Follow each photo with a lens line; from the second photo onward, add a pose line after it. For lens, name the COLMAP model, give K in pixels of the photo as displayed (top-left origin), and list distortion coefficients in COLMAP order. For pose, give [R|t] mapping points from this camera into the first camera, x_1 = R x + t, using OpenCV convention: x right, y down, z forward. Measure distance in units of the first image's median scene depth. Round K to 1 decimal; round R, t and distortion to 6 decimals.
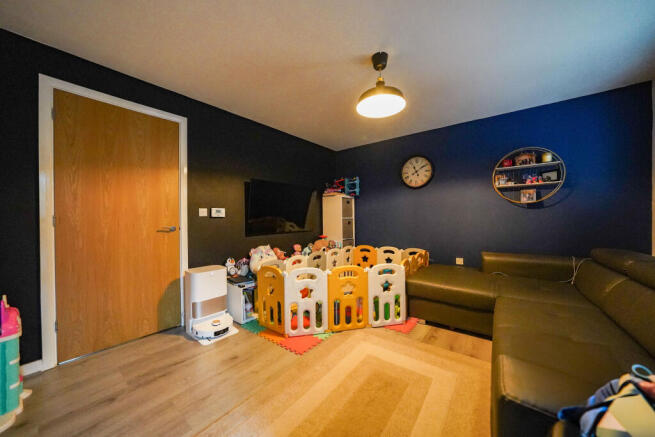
lens RADIAL K [[235.8, 0, 325.8], [0, 235.8, 218.5], [0, 0, 1]] dist [-0.019090, 0.000255]
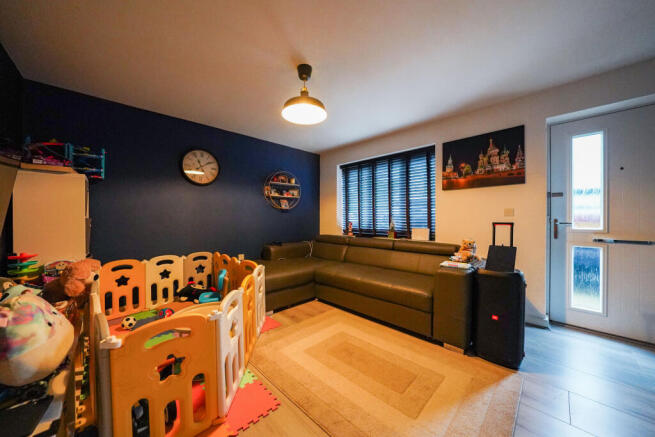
lens RADIAL K [[235.8, 0, 325.8], [0, 235.8, 218.5], [0, 0, 1]] dist [-0.019090, 0.000255]
pose [[0.110252, 0.006349, 0.993883, -0.605521], [-0.004866, 0.999971, -0.005849, 0.002041], [-0.993892, -0.004192, 0.110280, 0.574395]]
